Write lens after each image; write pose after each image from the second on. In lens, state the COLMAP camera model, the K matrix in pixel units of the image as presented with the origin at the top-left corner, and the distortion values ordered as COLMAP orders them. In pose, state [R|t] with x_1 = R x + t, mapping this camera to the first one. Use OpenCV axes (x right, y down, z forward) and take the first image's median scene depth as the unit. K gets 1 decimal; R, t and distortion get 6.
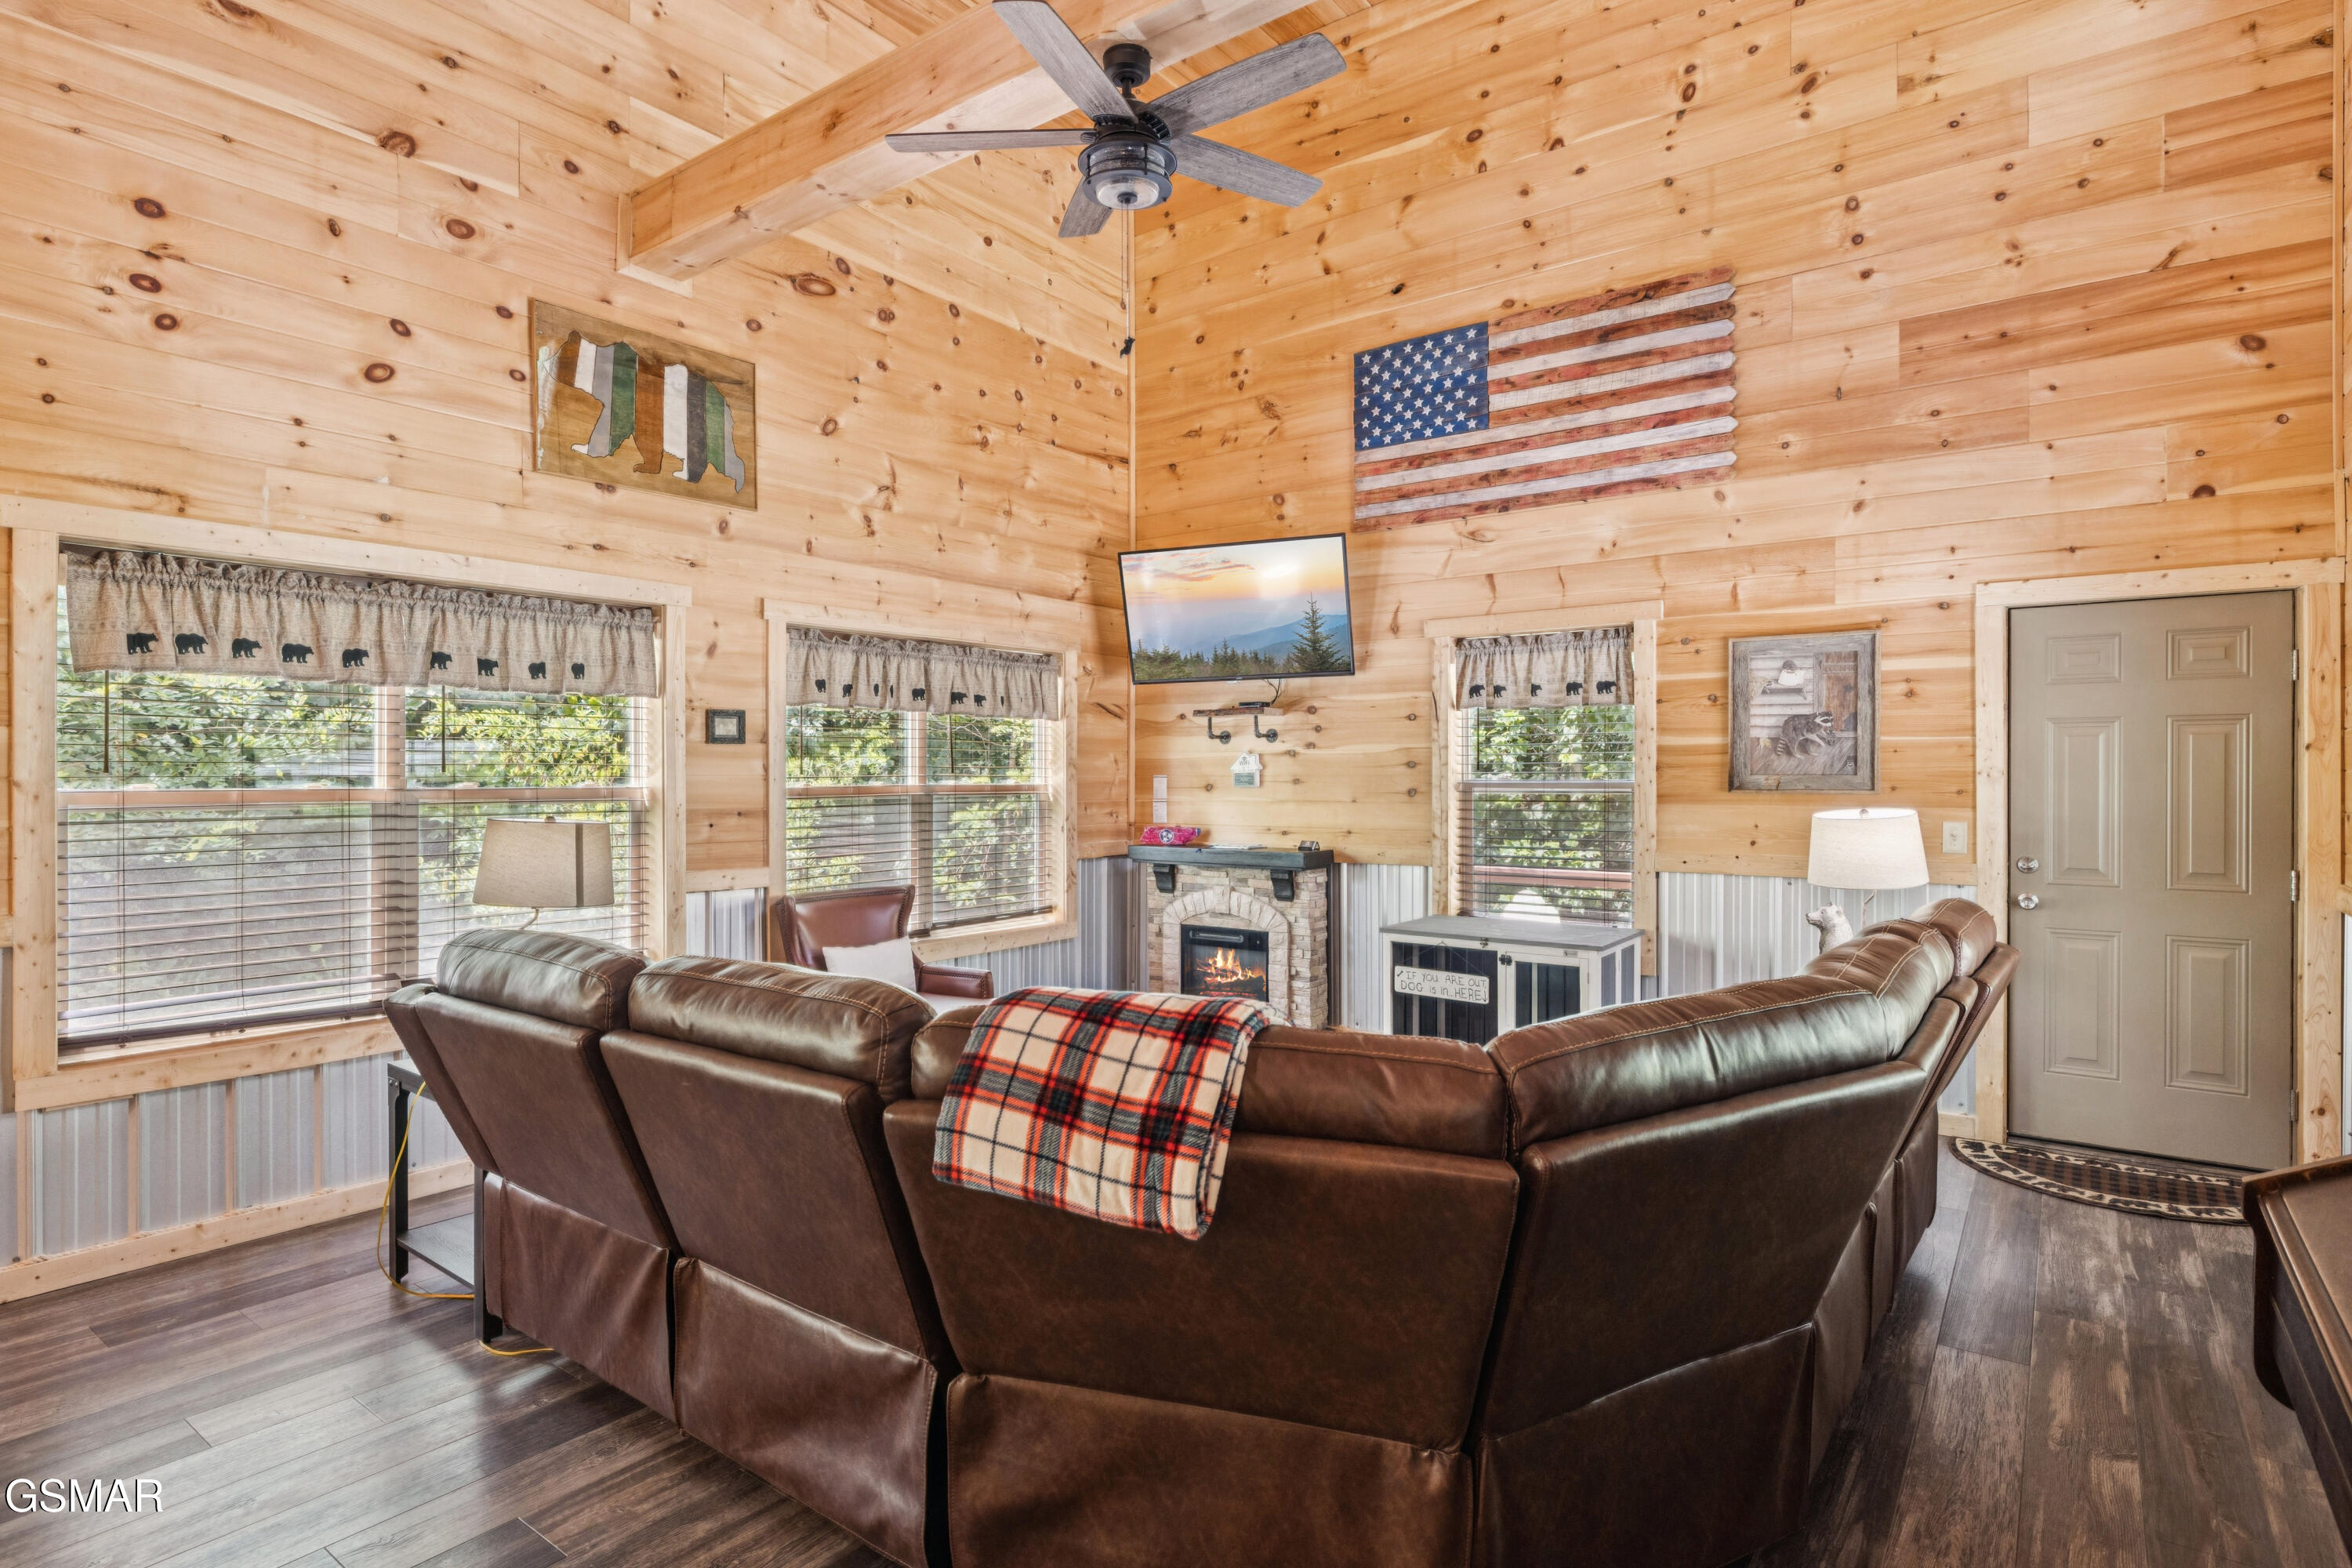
lens RADIAL K [[1215.0, 0, 1165.2], [0, 1215.0, 779.3], [0, 0, 1]] dist [-0.000580, 0.000502]
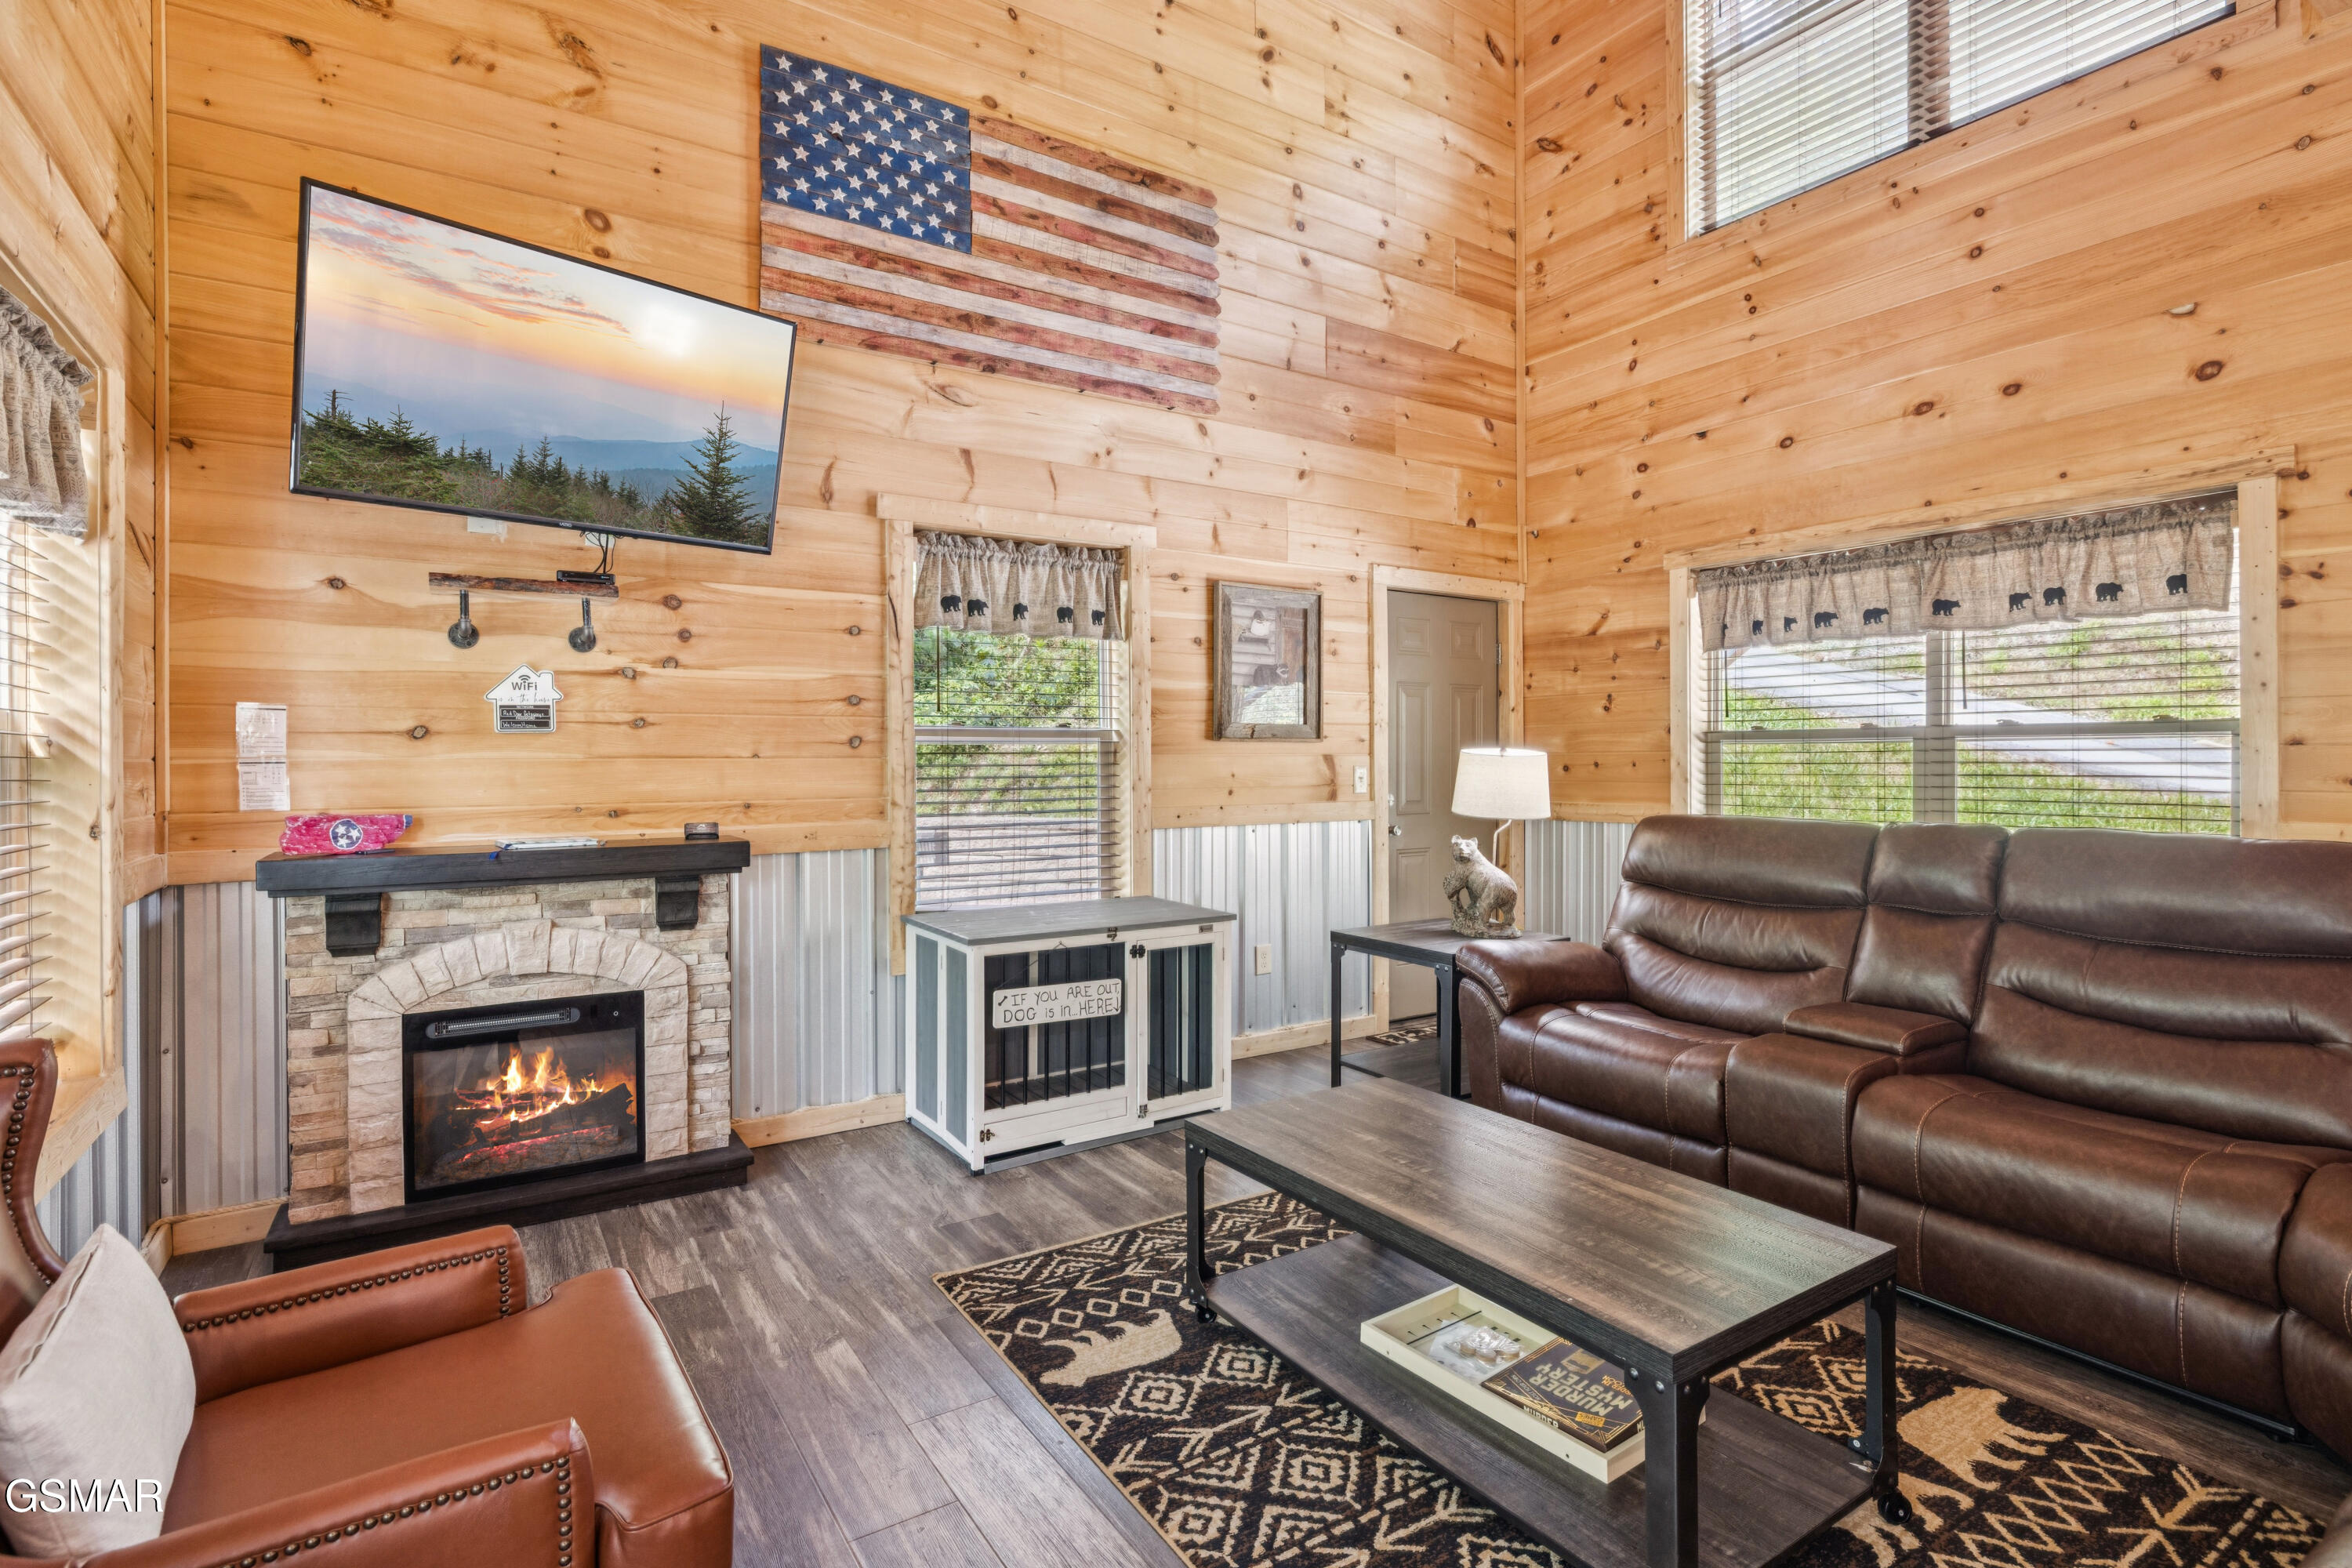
lens RADIAL K [[1119.6, 0, 1166.0], [0, 1119.6, 770.3], [0, 0, 1]] dist [-0.006529, 0.002521]
pose [[0.347621, -0.006501, 0.937613, -0.345922], [0.008120, 0.999959, 0.003923, 0.027609], [-0.937600, 0.006249, 0.347659, 0.663315]]
